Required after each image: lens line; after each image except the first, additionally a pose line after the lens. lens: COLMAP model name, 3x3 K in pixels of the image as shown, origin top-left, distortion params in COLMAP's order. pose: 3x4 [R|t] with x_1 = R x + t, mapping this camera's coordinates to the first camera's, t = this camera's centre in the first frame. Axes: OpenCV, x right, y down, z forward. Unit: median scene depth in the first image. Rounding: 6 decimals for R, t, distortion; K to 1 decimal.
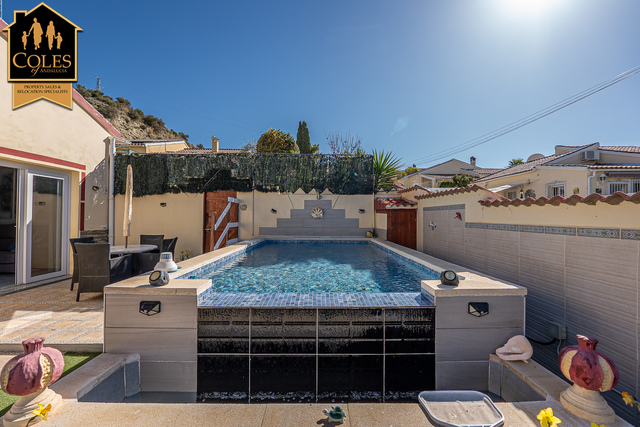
lens RADIAL K [[268.5, 0, 320.0], [0, 268.5, 213.5], [0, 0, 1]] dist [-0.009786, -0.000124]
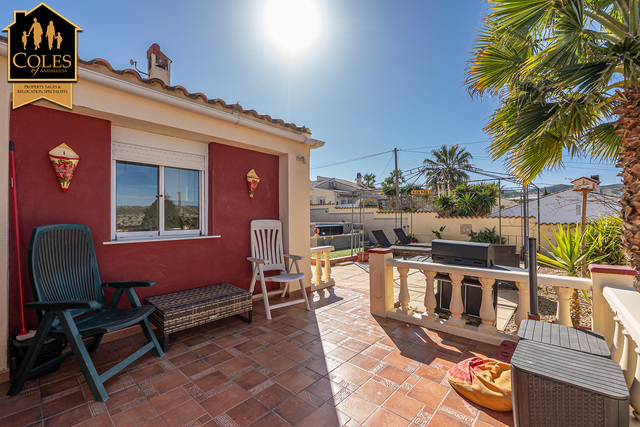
lens RADIAL K [[268.5, 0, 320.0], [0, 268.5, 213.5], [0, 0, 1]] dist [-0.009786, -0.000124]
pose [[0.692028, 0.004652, 0.721856, -1.144362], [0.001075, 0.999971, -0.007476, 0.034657], [-0.721870, 0.005949, 0.692003, -0.740231]]
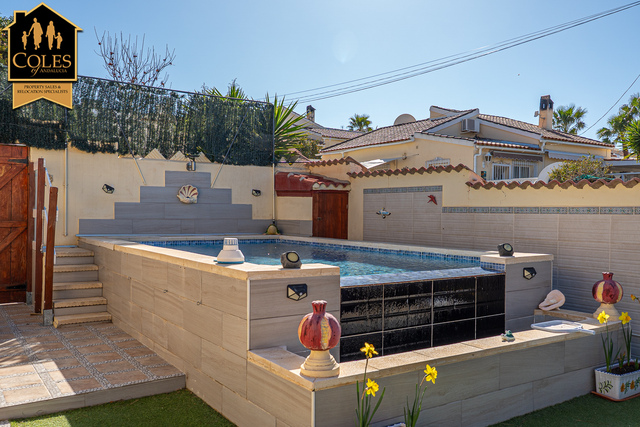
lens RADIAL K [[556.8, 0, 320.0], [0, 556.8, 213.5], [0, 0, 1]] dist [-0.002117, -0.000458]
pose [[0.834931, 0.002265, 0.550350, -0.430026], [-0.012802, 0.999801, 0.015308, 0.017925], [-0.550206, -0.019827, 0.834794, -0.154165]]
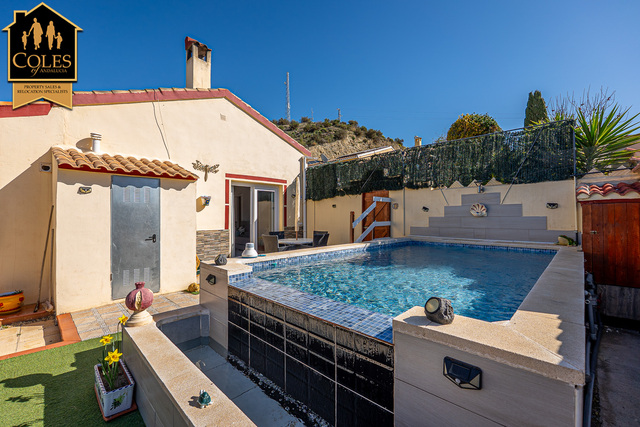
lens RADIAL K [[268.5, 0, 320.0], [0, 268.5, 213.5], [0, 0, 1]] dist [-0.009786, -0.000124]
pose [[0.707154, -0.015300, -0.706894, 0.216331], [0.017182, 0.999842, -0.004453, 0.004069], [0.706851, -0.008997, 0.707305, 0.107818]]
